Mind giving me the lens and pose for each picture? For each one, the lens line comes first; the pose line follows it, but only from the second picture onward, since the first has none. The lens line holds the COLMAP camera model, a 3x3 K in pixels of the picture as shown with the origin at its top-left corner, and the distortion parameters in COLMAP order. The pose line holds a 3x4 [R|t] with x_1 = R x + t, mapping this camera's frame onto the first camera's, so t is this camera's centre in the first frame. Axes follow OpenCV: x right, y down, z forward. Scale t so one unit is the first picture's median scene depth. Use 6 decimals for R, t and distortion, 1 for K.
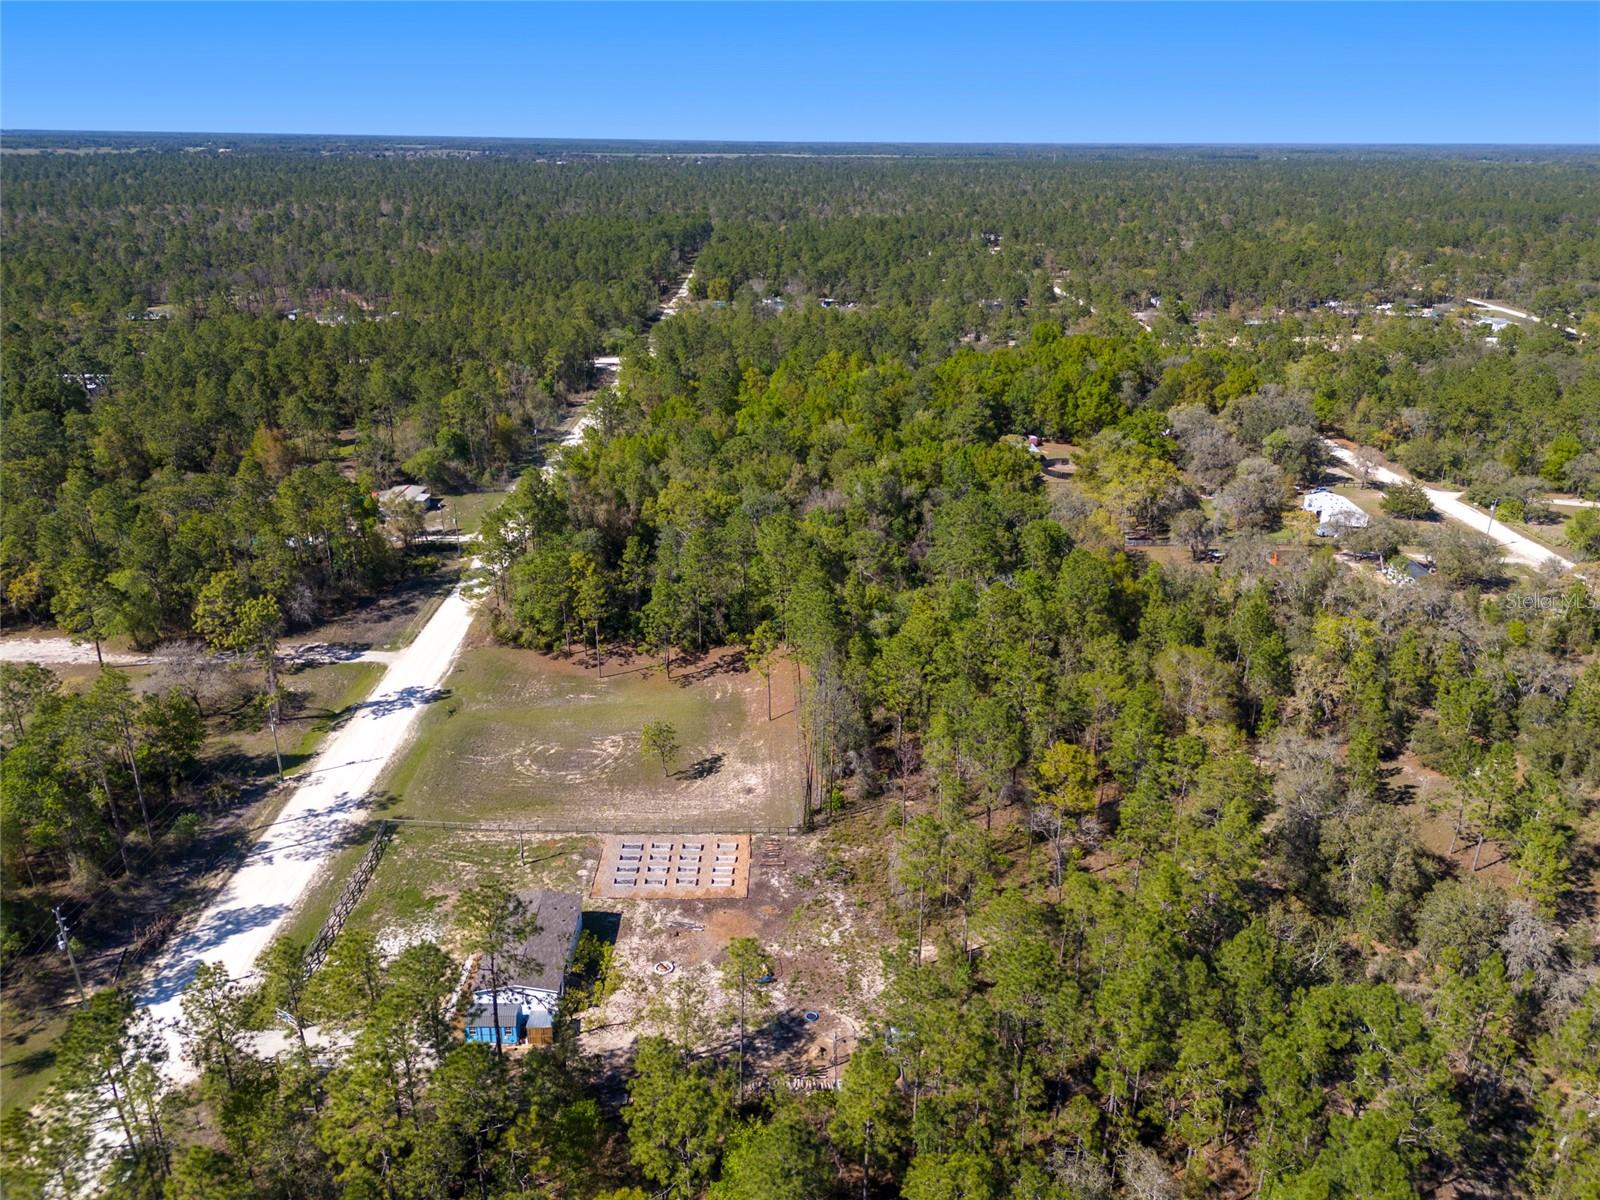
lens RADIAL K [[1153.8, 0, 800.0], [0, 1153.8, 600.0], [0, 0, 1]] dist [0.006418, 0.002128]
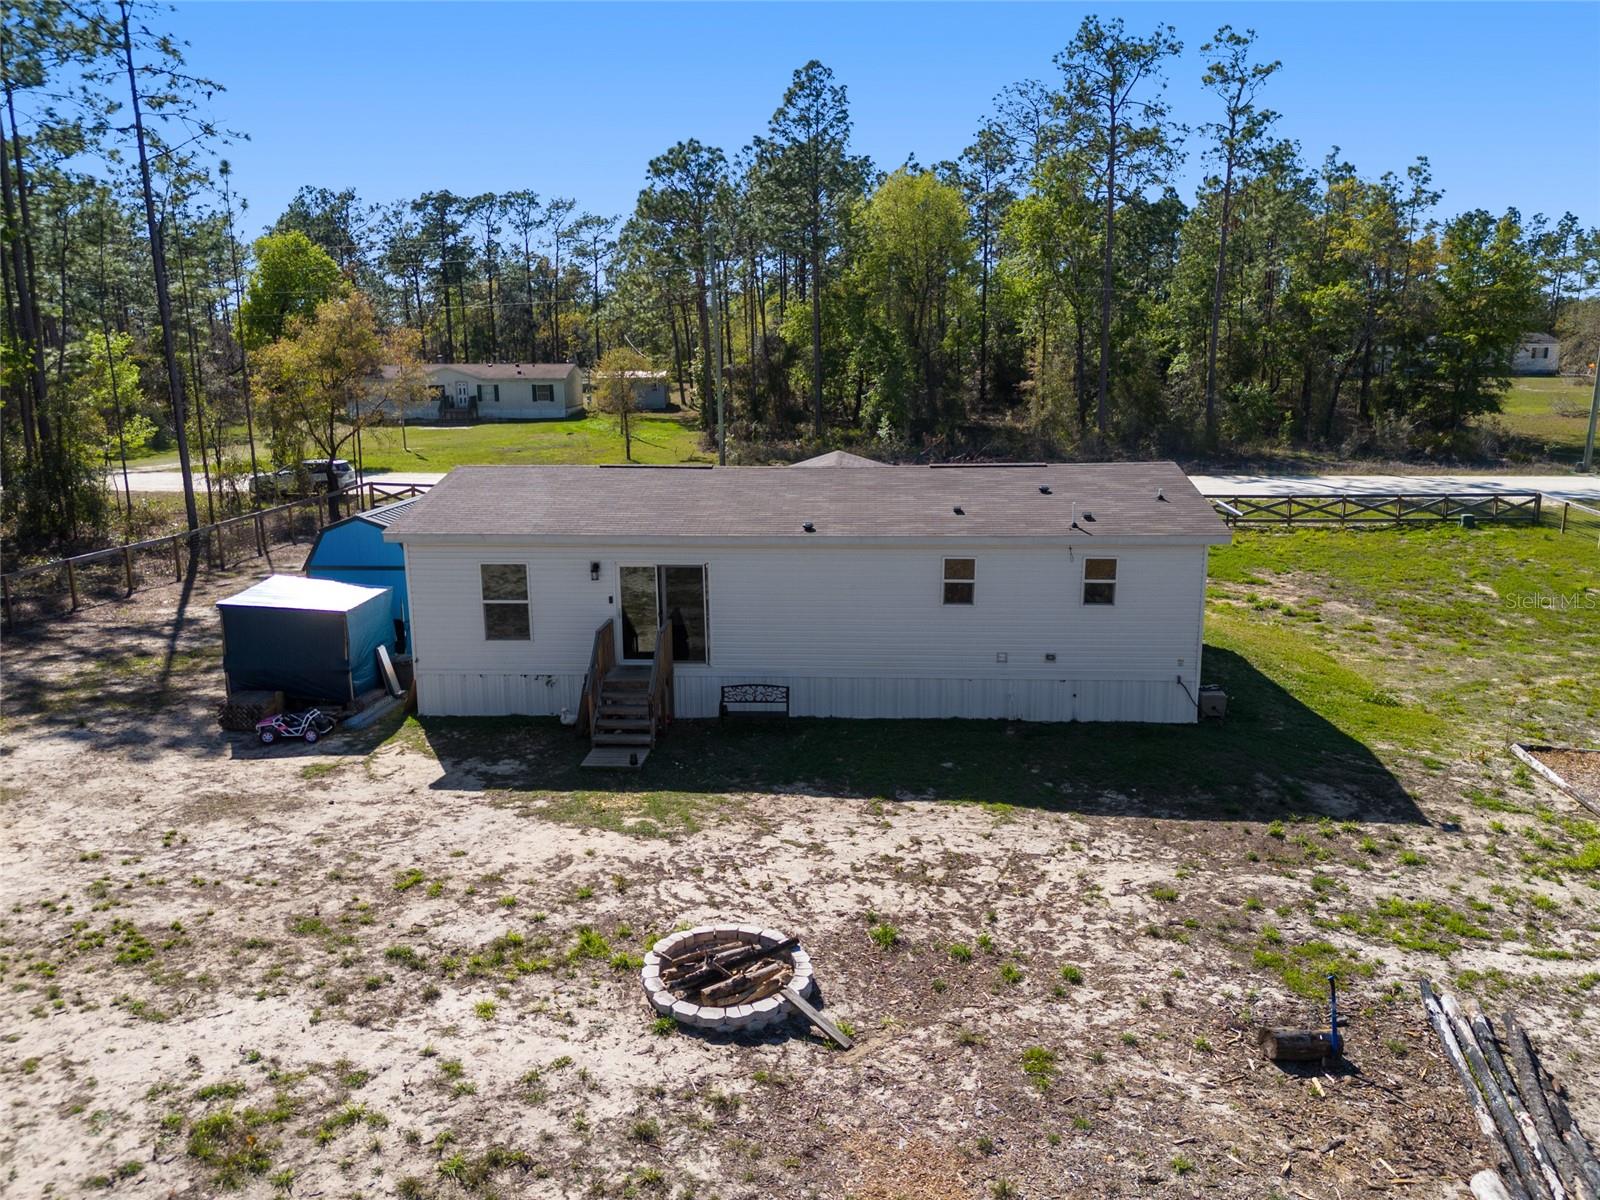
lens RADIAL K [[1169.3, 0, 799.1], [0, 1169.3, 607.5], [0, 0, 1]] dist [0.066029, -0.058631]
pose [[-0.077755, 0.209819, -0.974644, -0.020159], [-0.357005, 0.906916, 0.223720, 0.240298], [0.930861, 0.365348, 0.004390, 0.907298]]
